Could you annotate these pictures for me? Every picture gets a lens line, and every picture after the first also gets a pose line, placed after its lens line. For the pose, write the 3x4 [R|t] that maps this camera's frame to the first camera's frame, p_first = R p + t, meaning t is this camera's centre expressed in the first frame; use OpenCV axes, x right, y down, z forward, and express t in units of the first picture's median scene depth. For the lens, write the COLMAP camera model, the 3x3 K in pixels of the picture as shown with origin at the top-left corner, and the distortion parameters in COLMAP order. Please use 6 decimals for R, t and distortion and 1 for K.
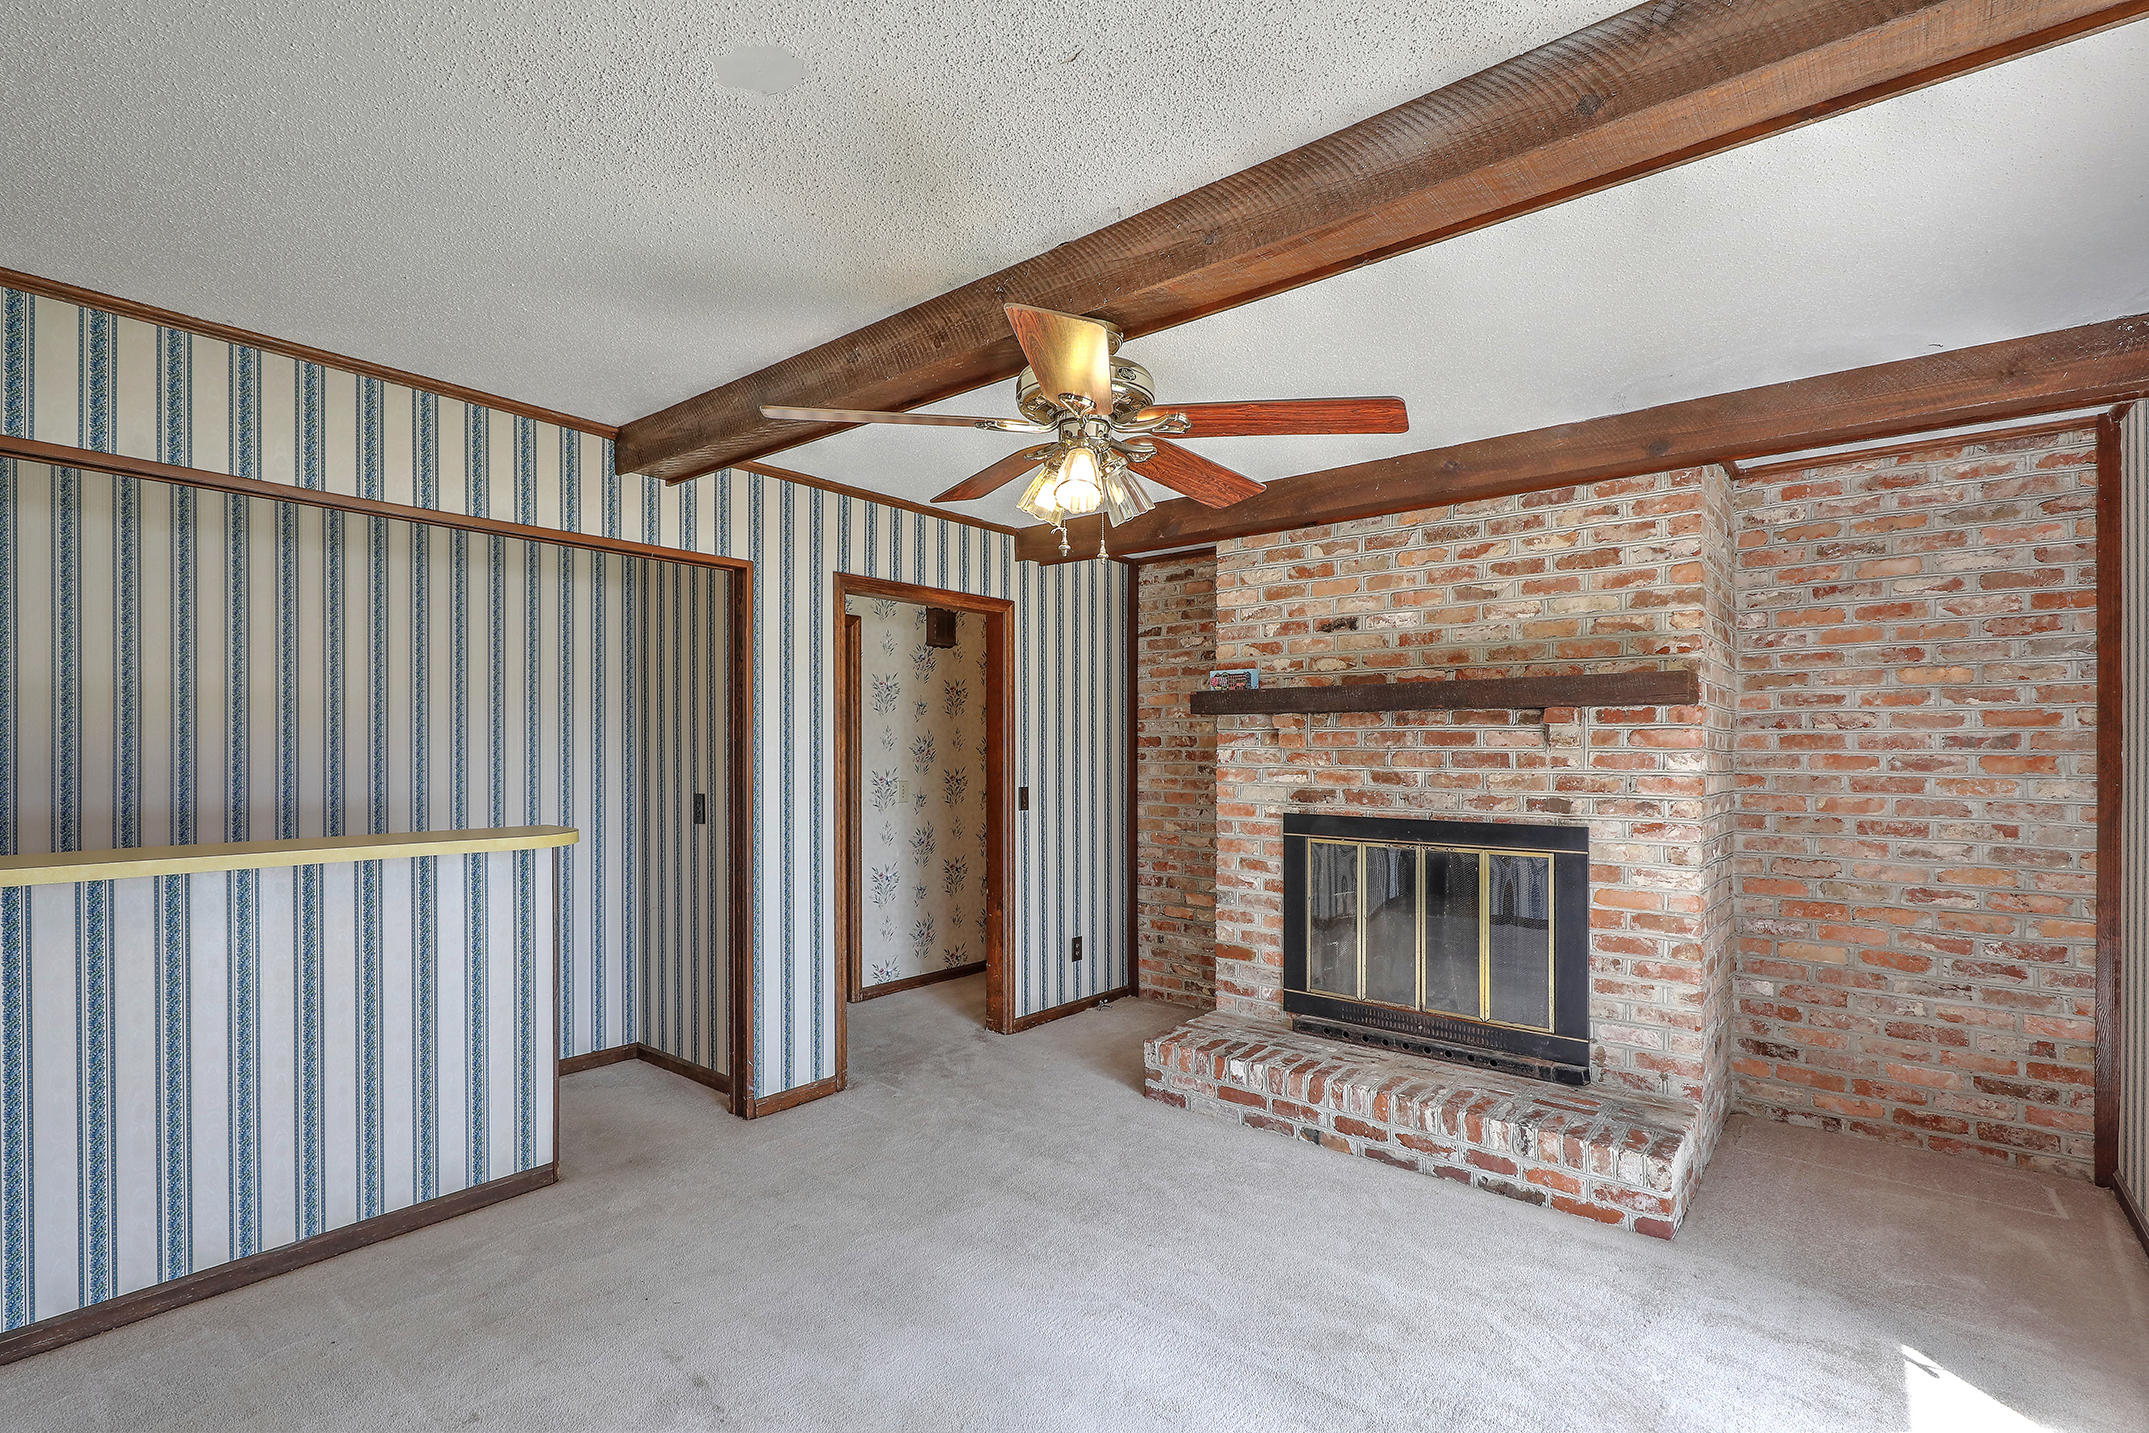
lens RADIAL K [[984.1, 0, 1111.5], [0, 984.1, 758.8], [0, 0, 1]] dist [0.000492, -0.000029]
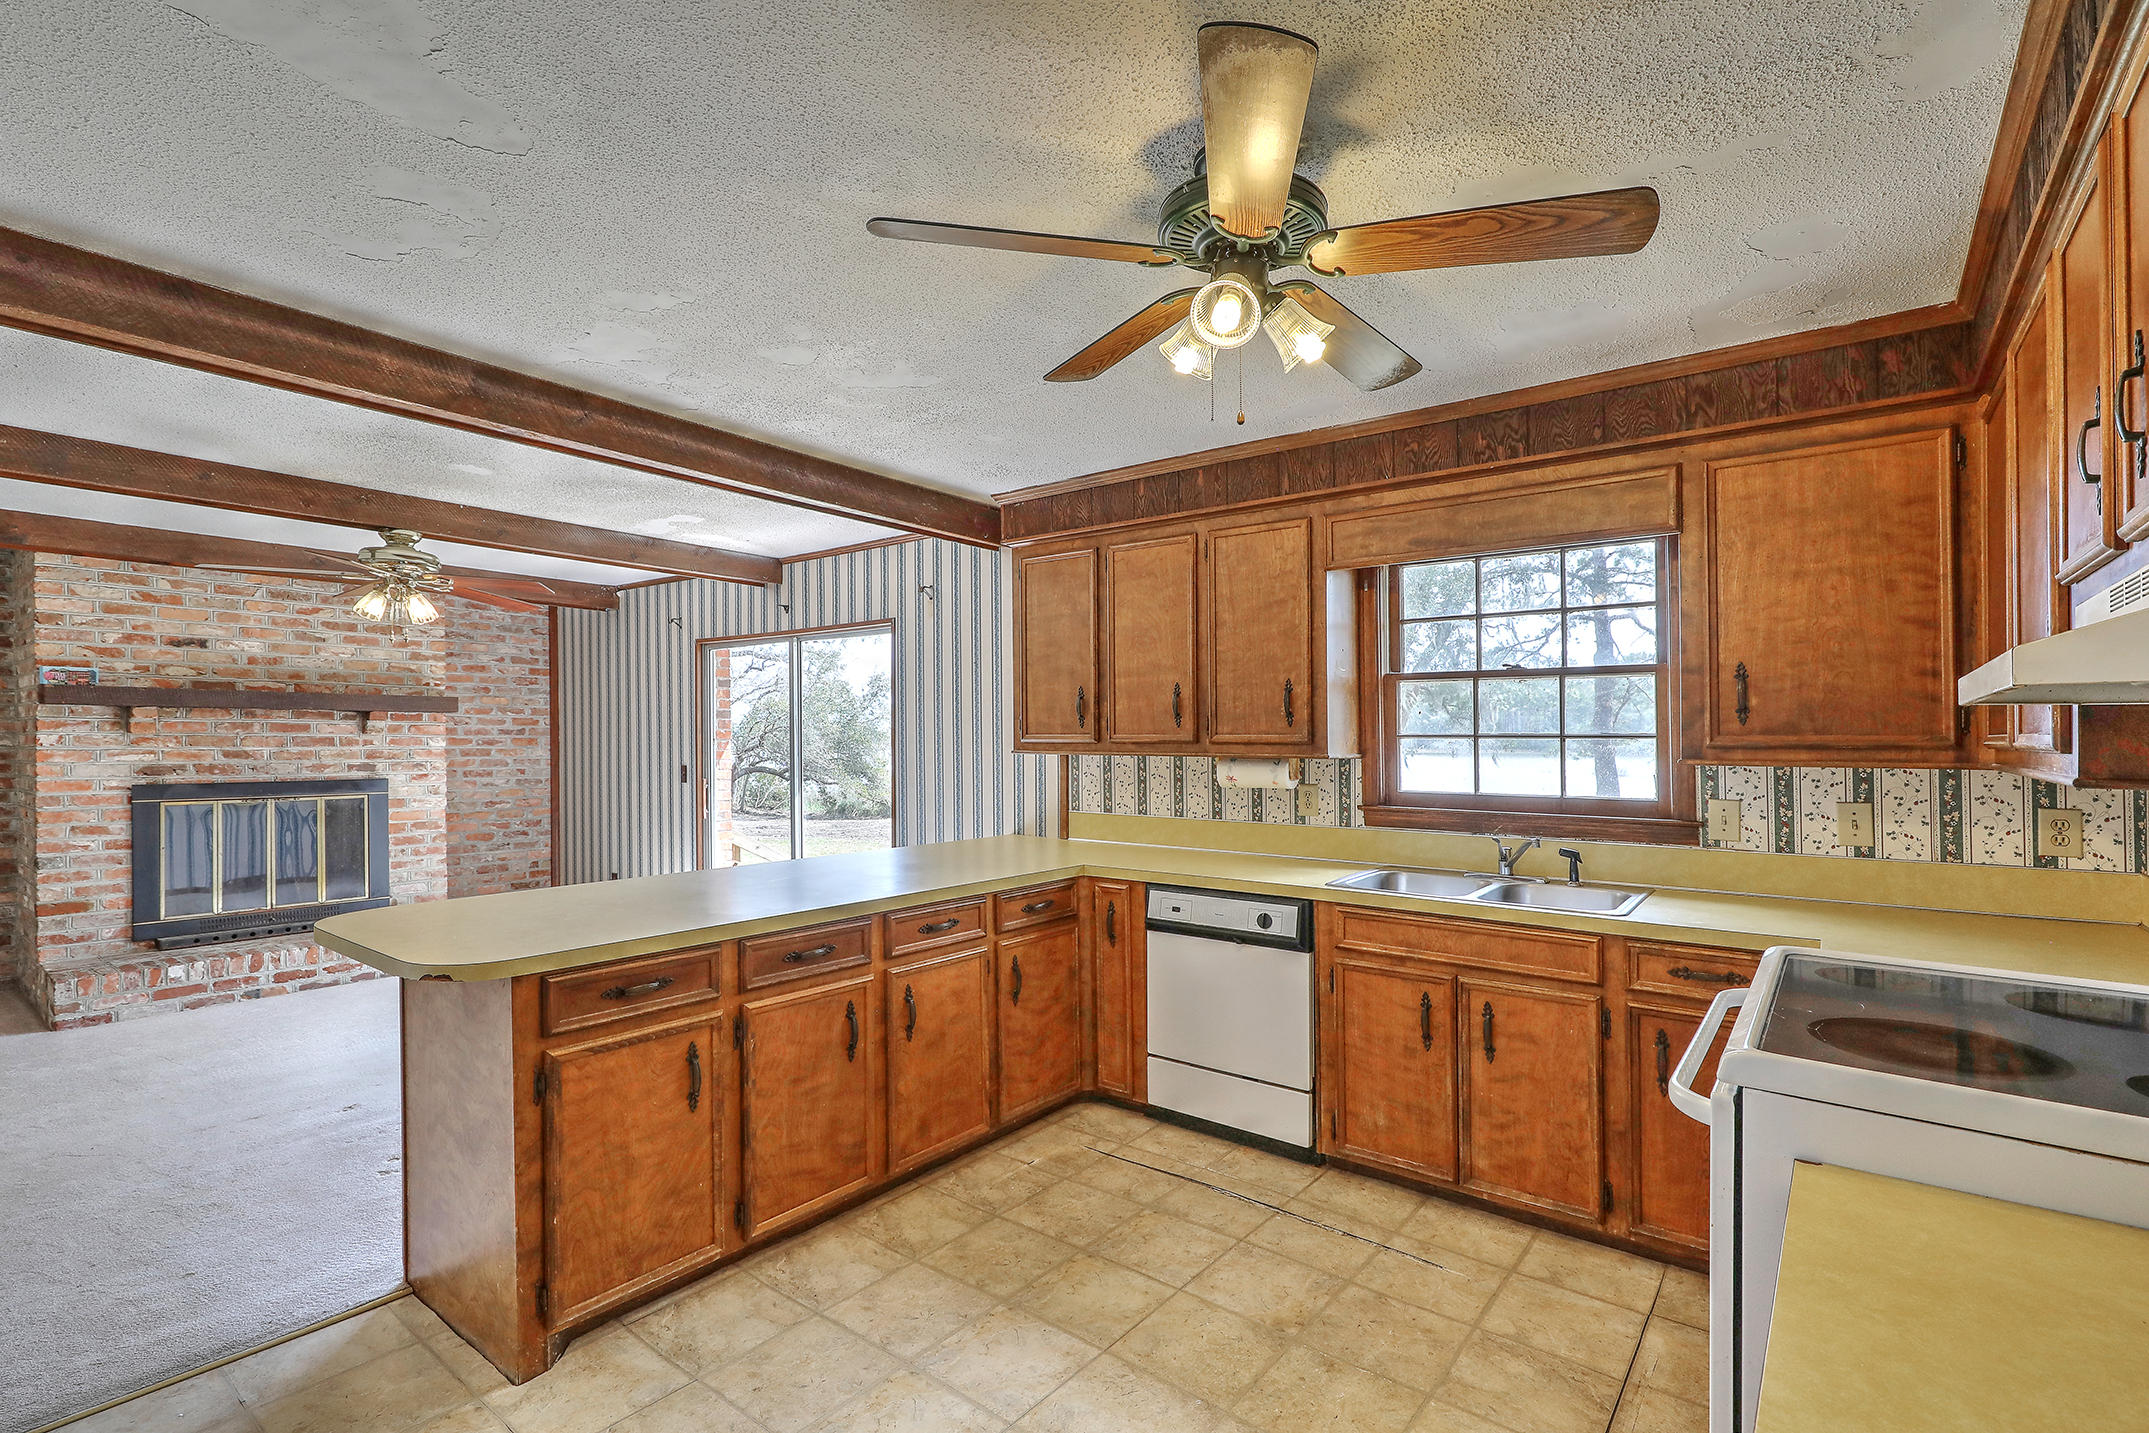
lens RADIAL K [[984.1, 0, 1101.9], [0, 984.1, 753.0], [0, 0, 1]] dist [0.000492, -0.000029]
pose [[-0.045415, -0.017815, 0.998809, -1.339994], [0.004468, 0.999827, 0.018037, -0.003853], [-0.998958, 0.005282, -0.045327, -0.219242]]
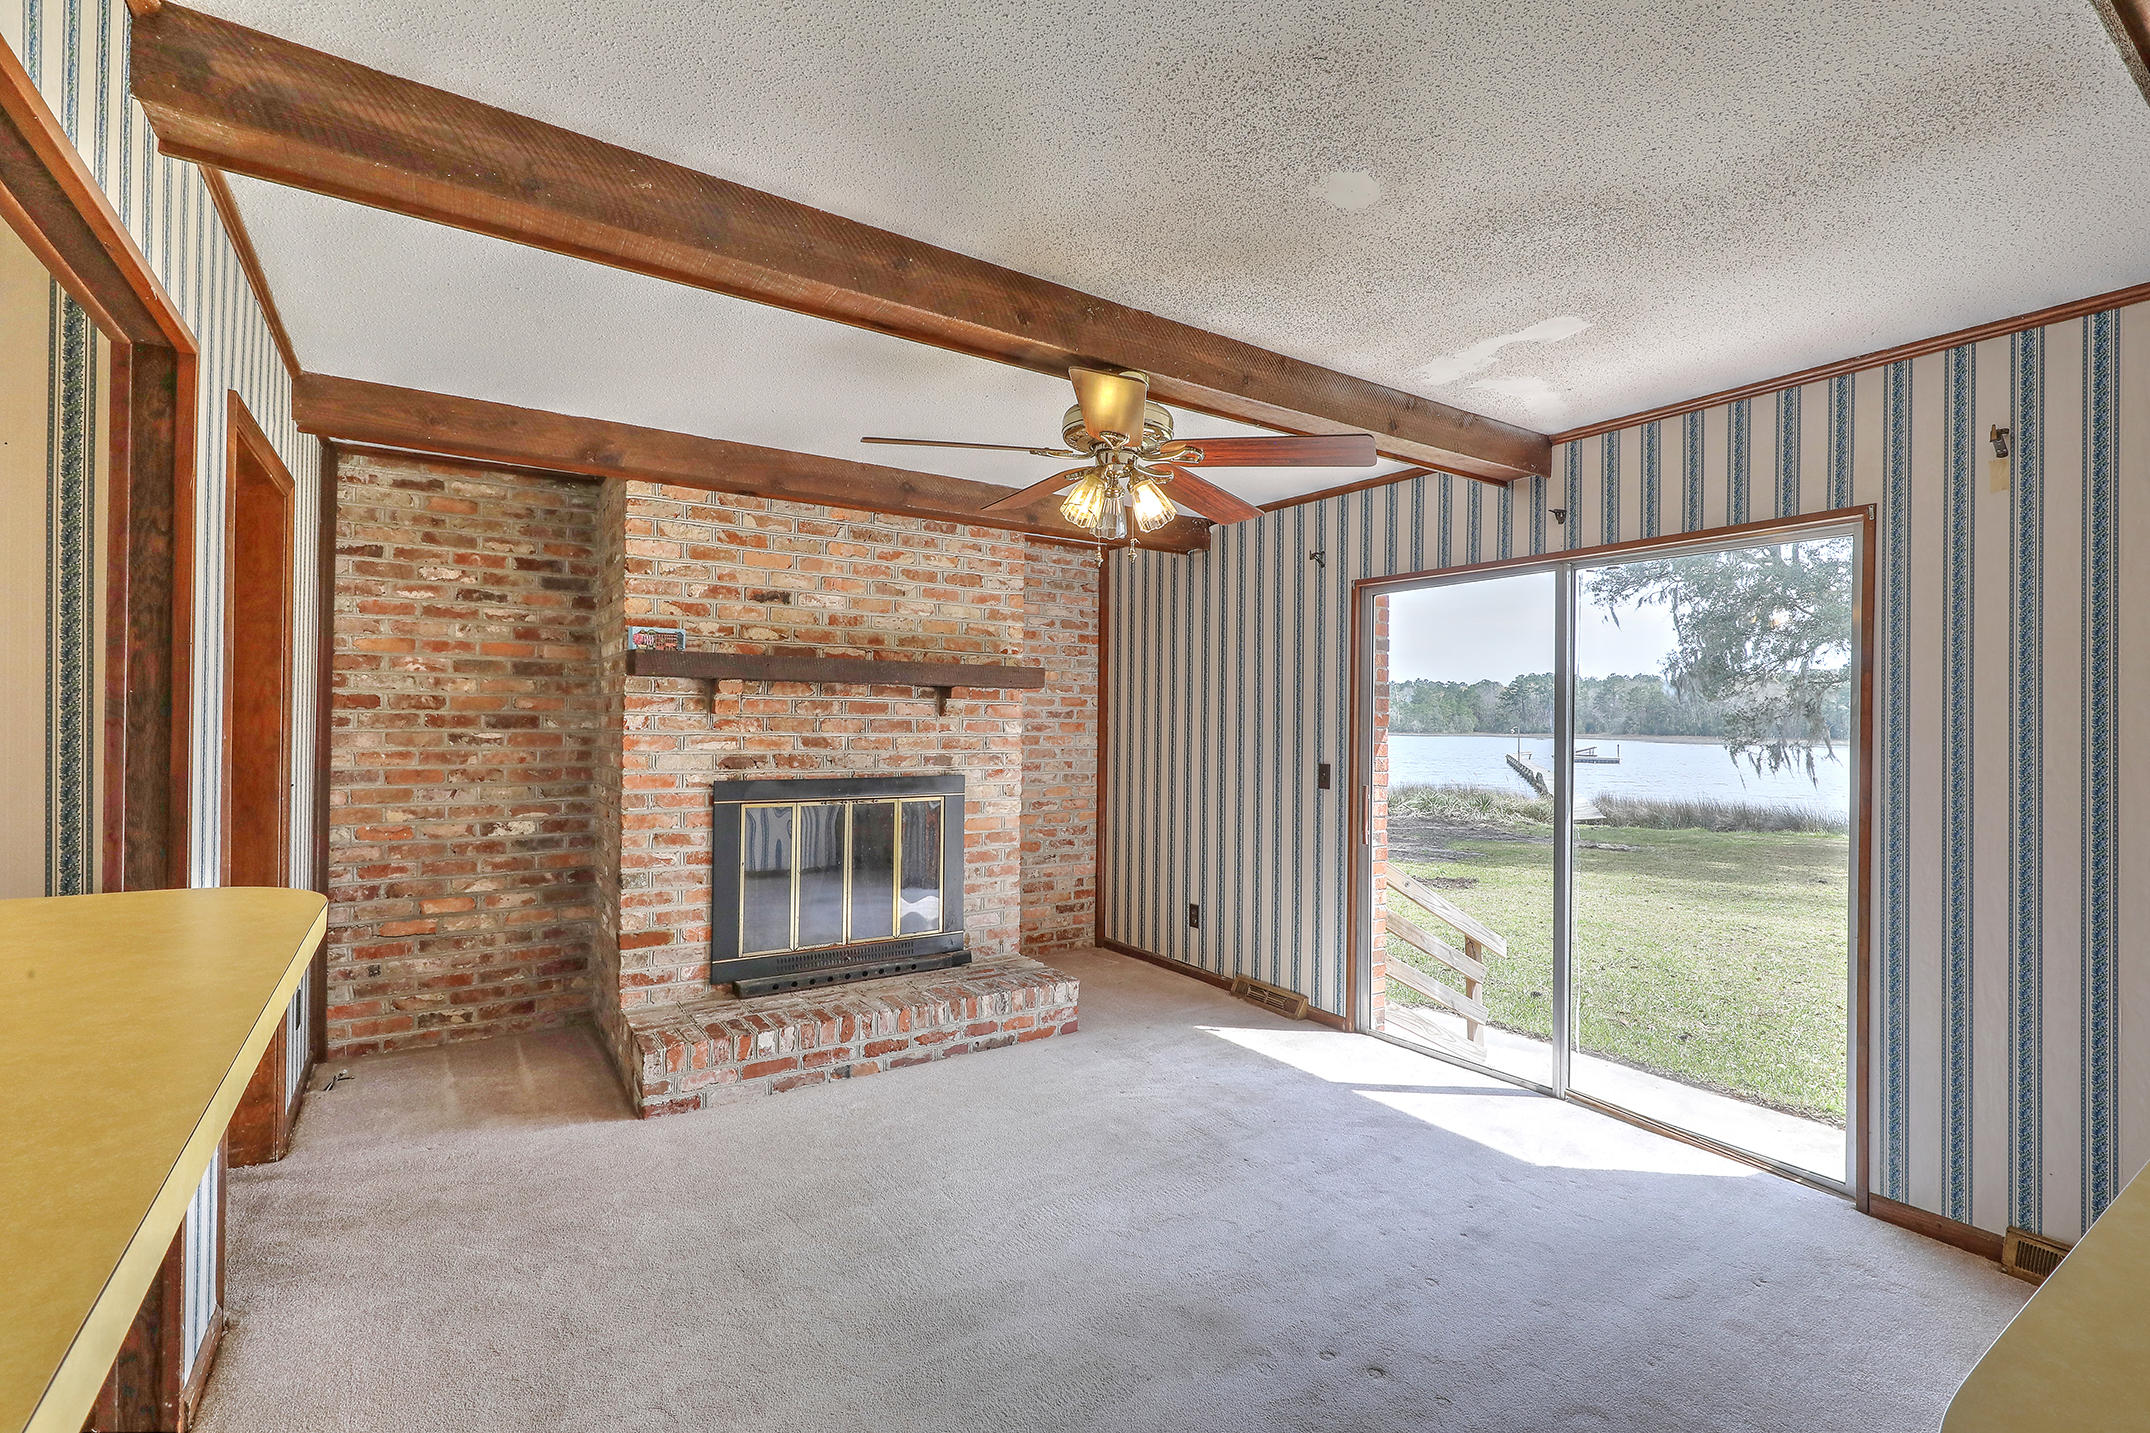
lens RADIAL K [[984.5, 0, 1072.3], [0, 984.5, 723.0], [0, 0, 1]] dist [0.000492, -0.000029]
pose [[0.299219, -0.001598, 0.954183, -0.759629], [-0.001831, 0.999996, 0.002249, -0.006218], [-0.954183, -0.002420, 0.299214, 0.434509]]
